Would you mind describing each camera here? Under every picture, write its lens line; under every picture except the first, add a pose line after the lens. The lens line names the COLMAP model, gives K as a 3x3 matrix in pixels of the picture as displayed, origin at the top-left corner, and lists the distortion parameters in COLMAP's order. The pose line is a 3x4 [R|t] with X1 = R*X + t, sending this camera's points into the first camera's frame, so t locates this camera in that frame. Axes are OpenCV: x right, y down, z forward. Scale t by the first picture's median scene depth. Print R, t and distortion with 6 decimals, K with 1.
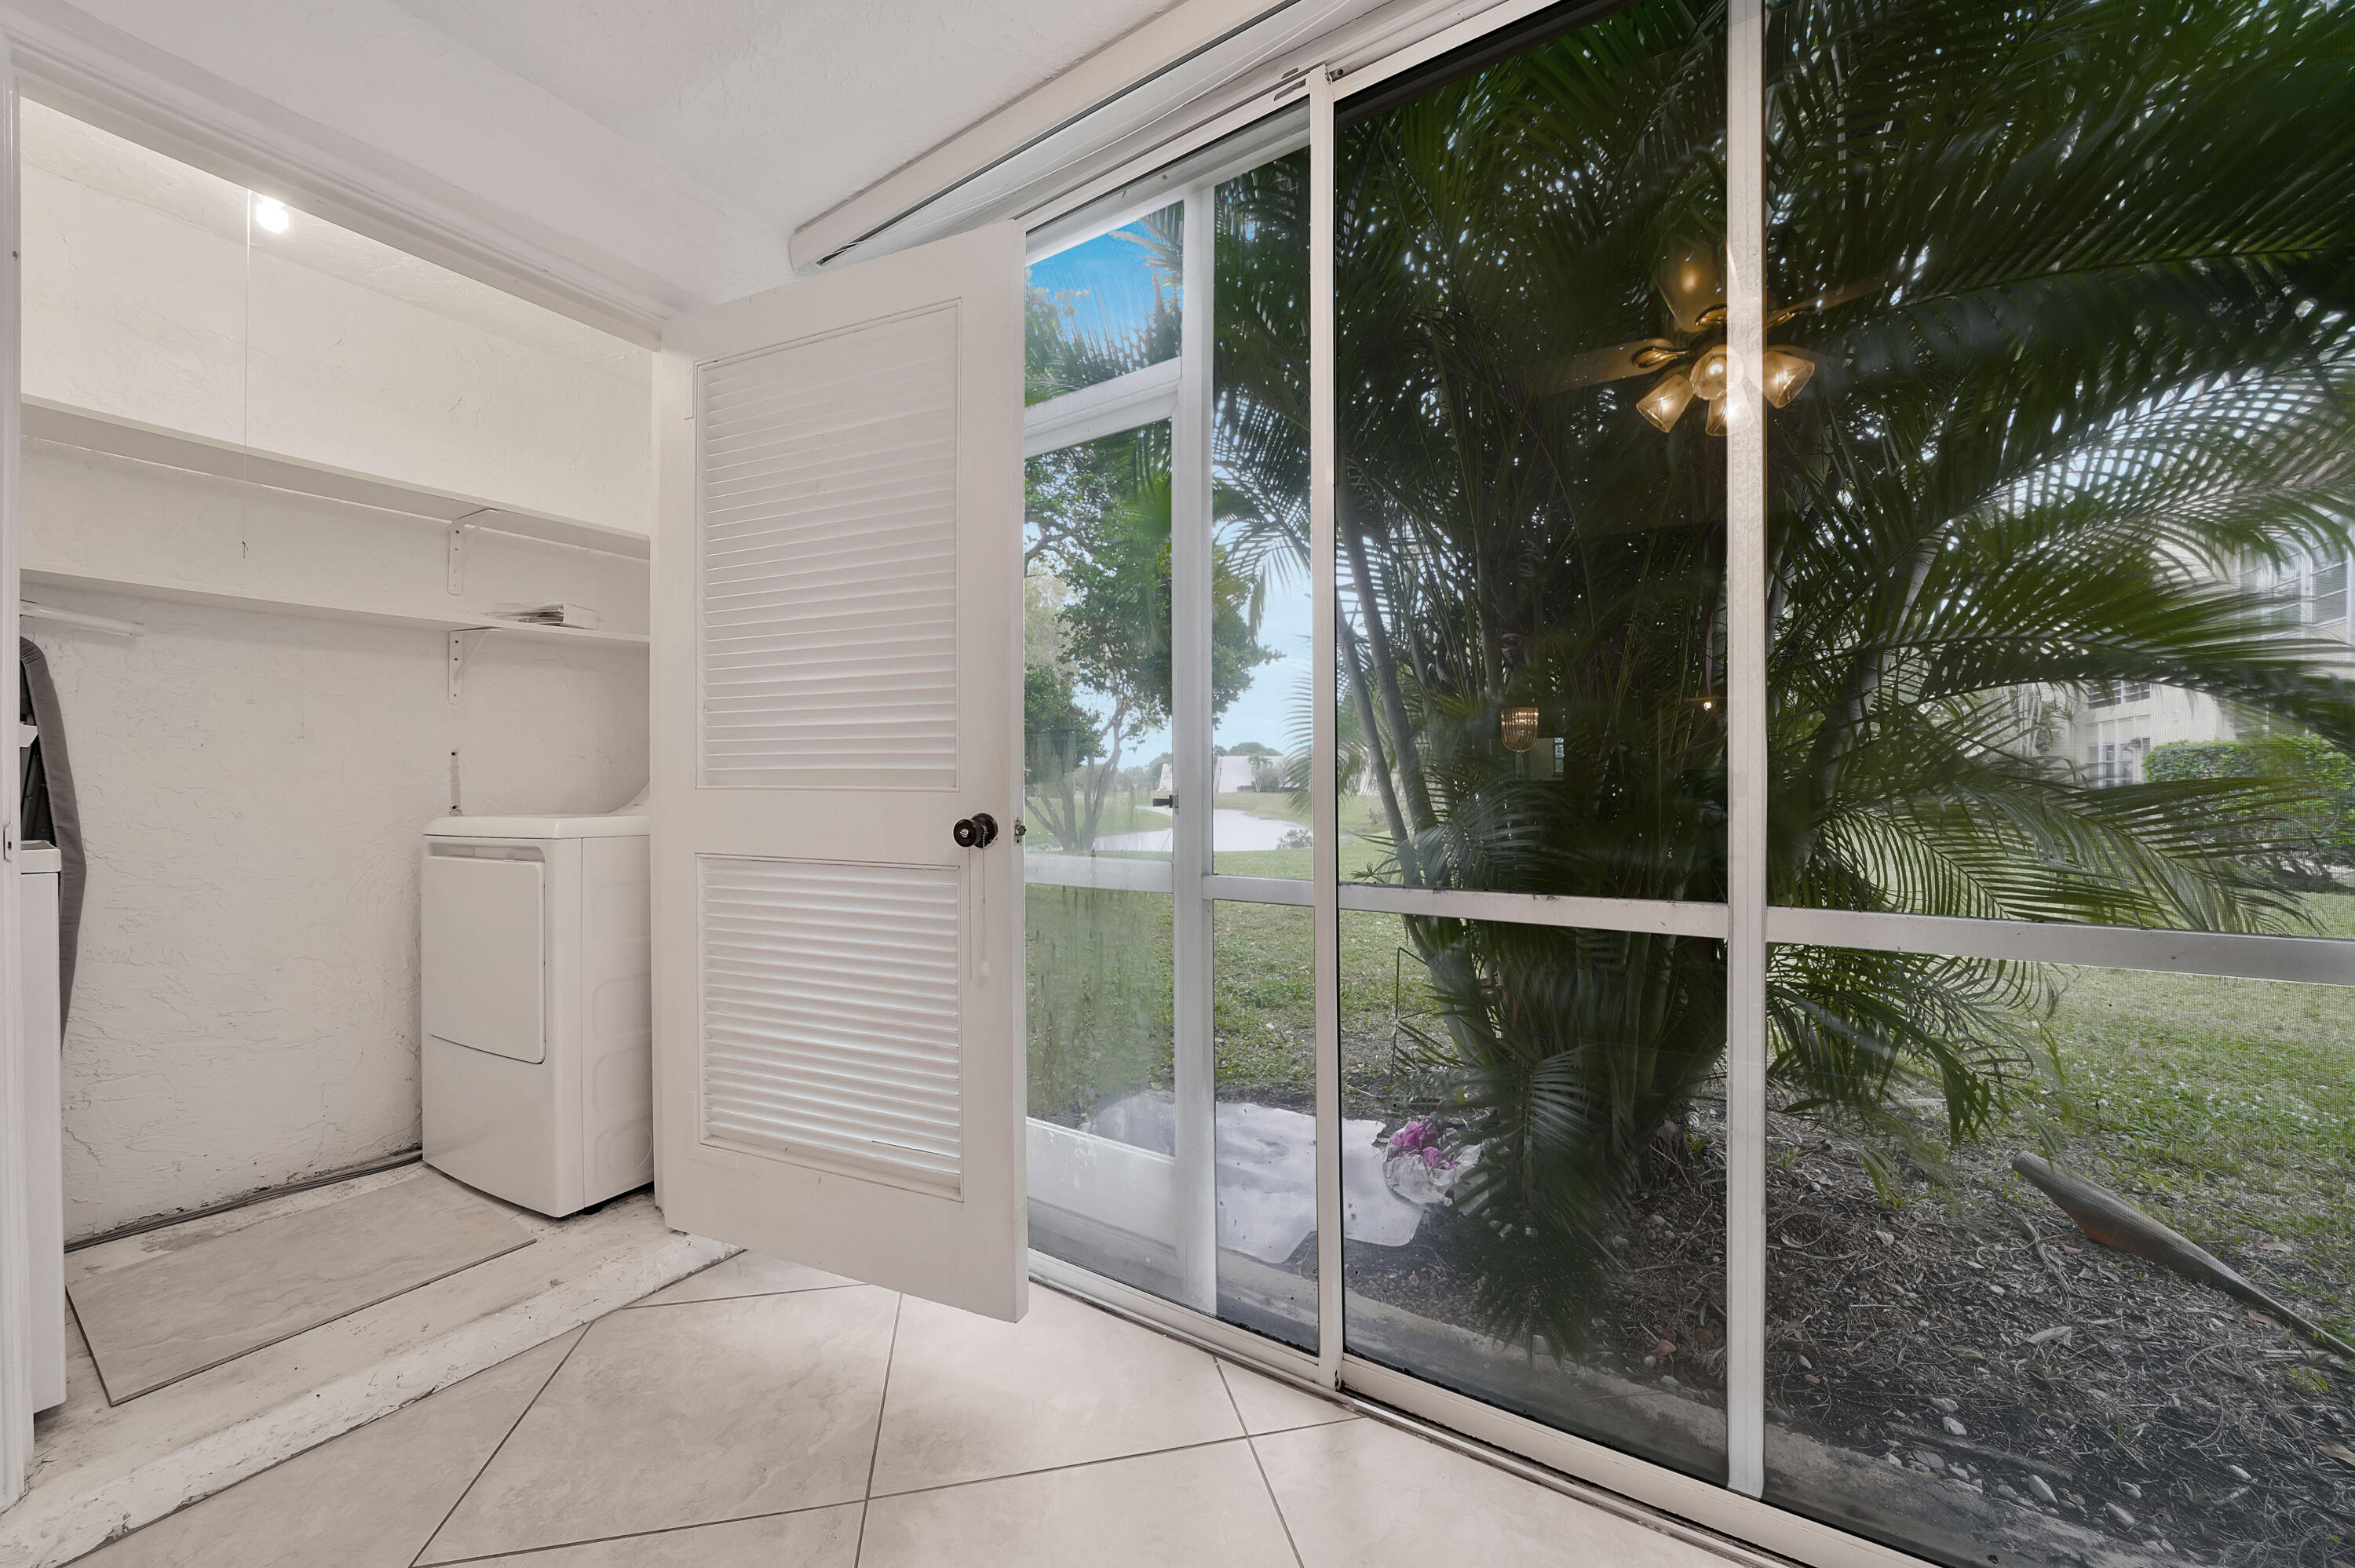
lens RADIAL K [[828.8, 0, 1177.5], [0, 828.8, 784.0], [0, 0, 1]] dist [-0.020260, 0.000311]
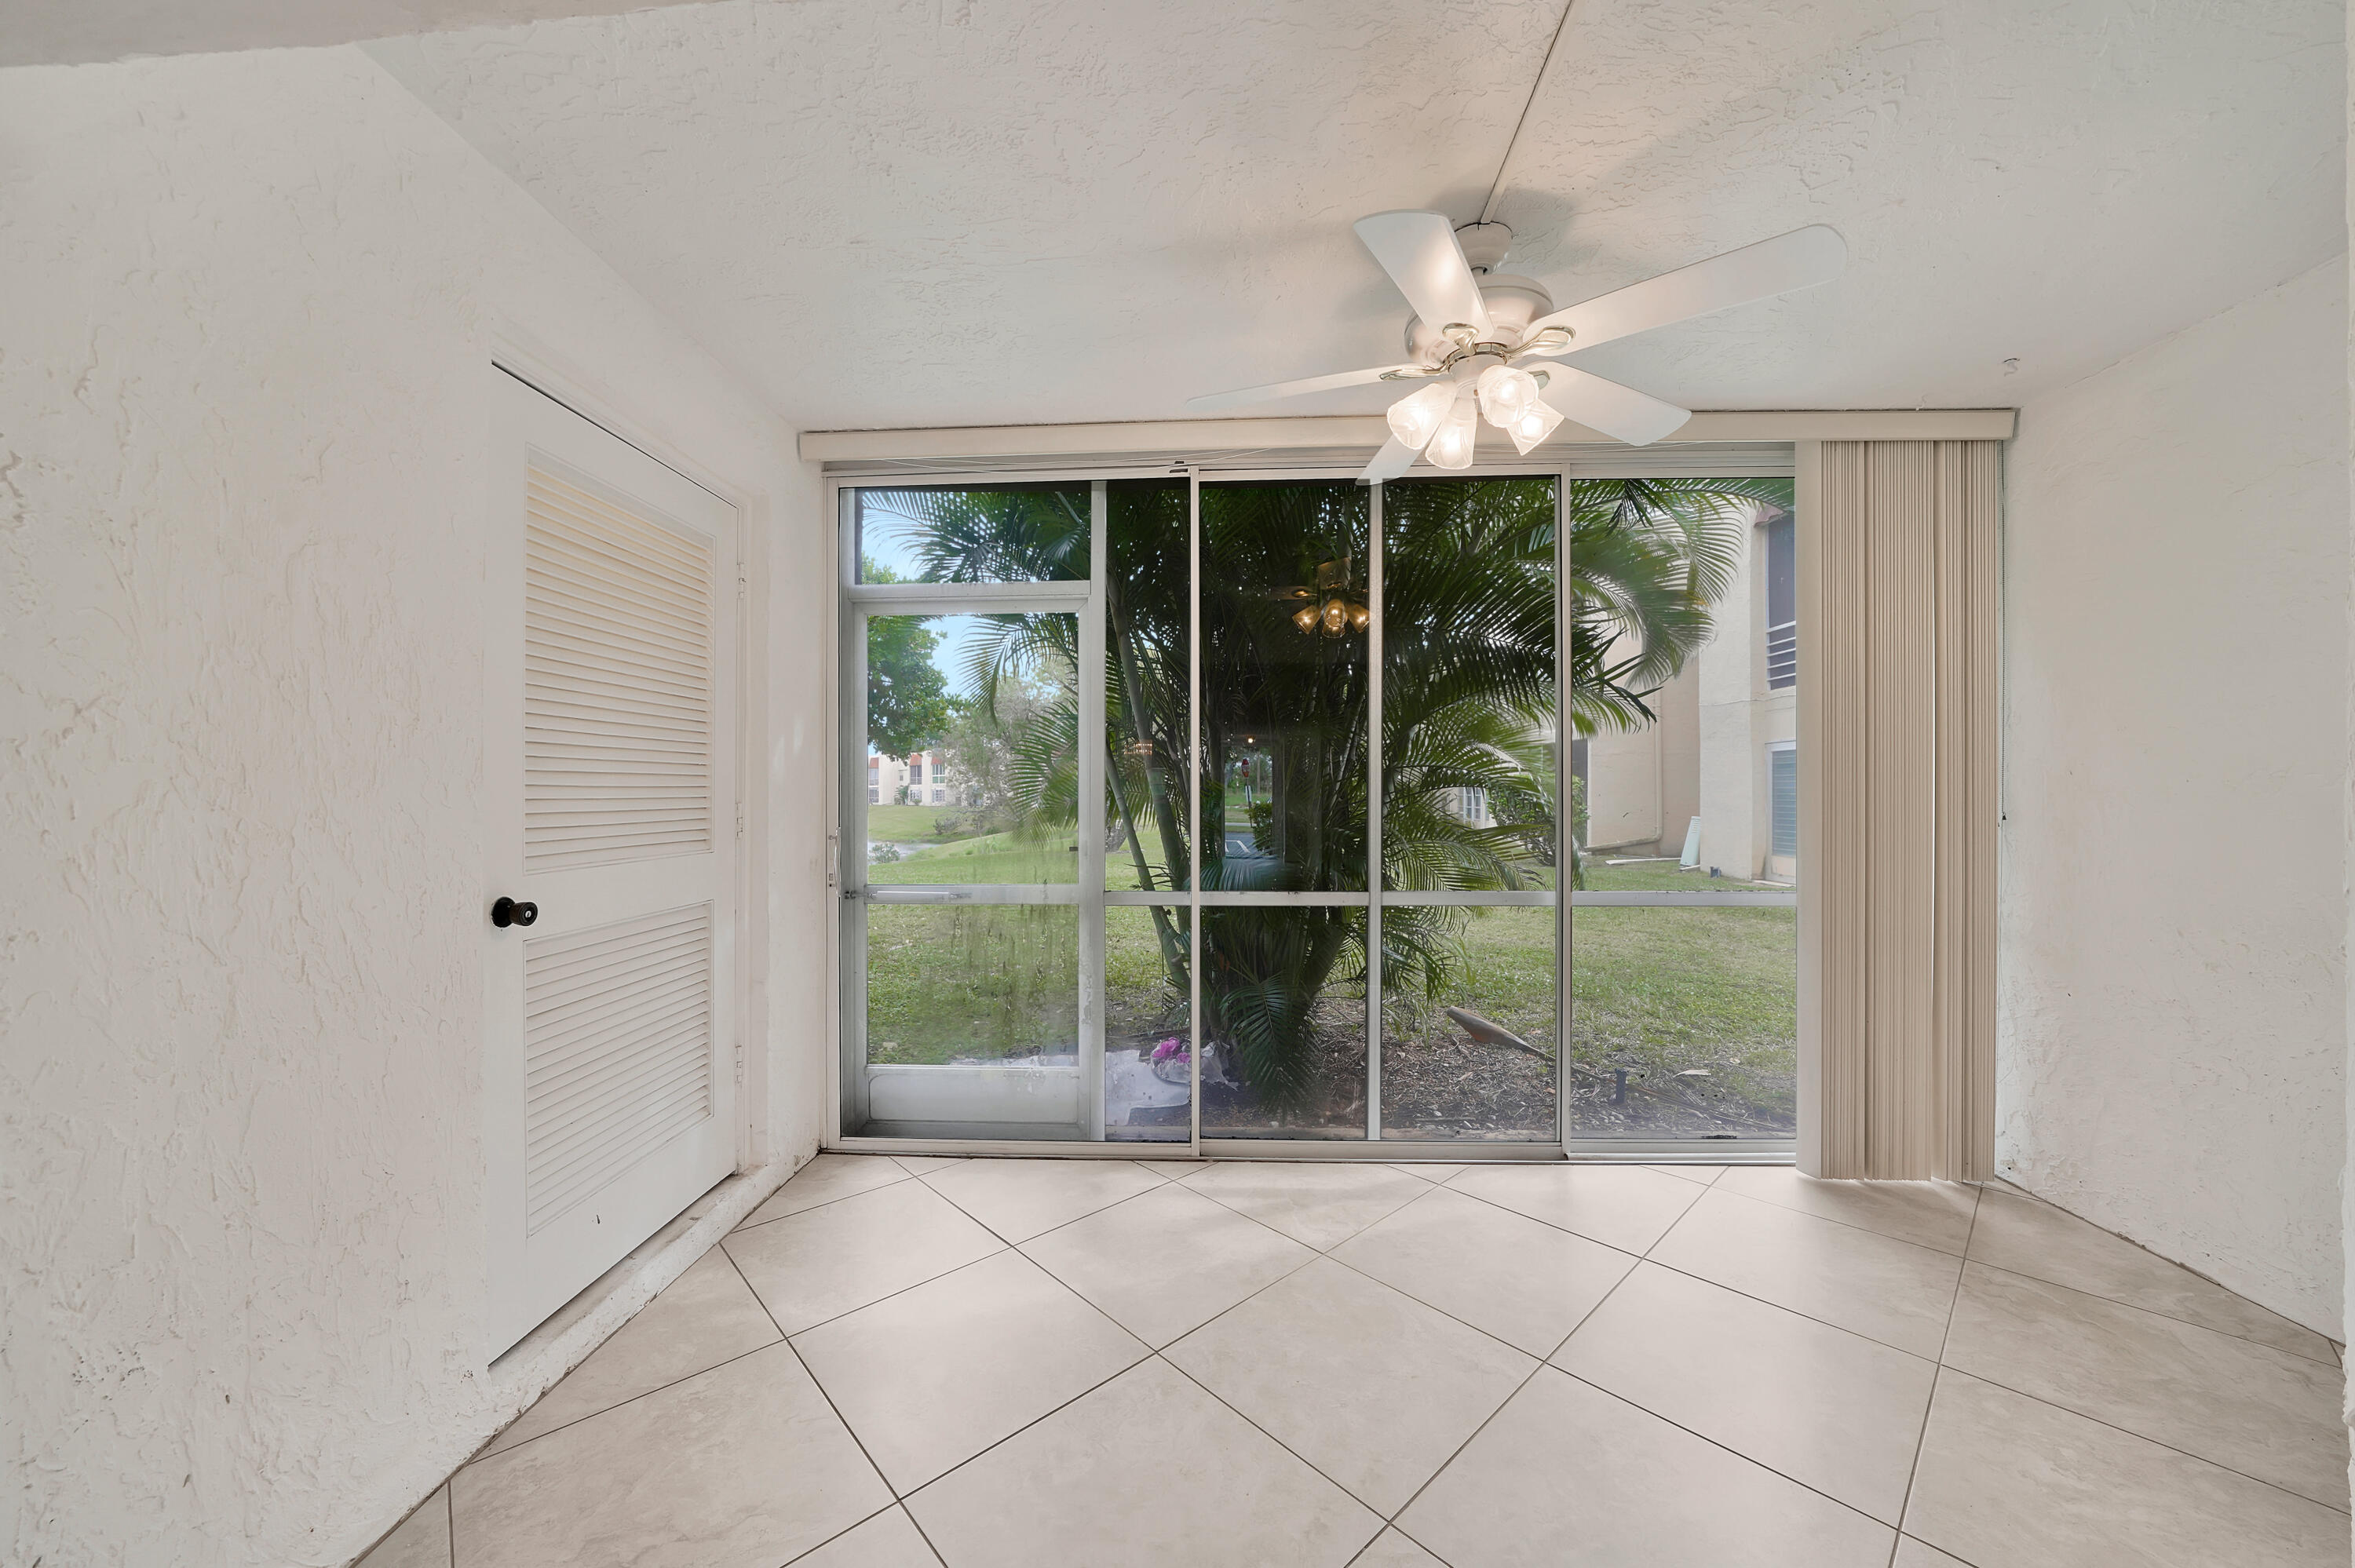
lens RADIAL K [[838.5, 0, 1169.9], [0, 838.5, 792.1], [0, 0, 1]] dist [-0.022714, 0.003242]
pose [[0.871000, 0.001434, 0.491281, -0.728701], [-0.001472, 0.999999, -0.000309, -0.101248], [-0.491280, -0.000454, 0.871001, -0.586265]]
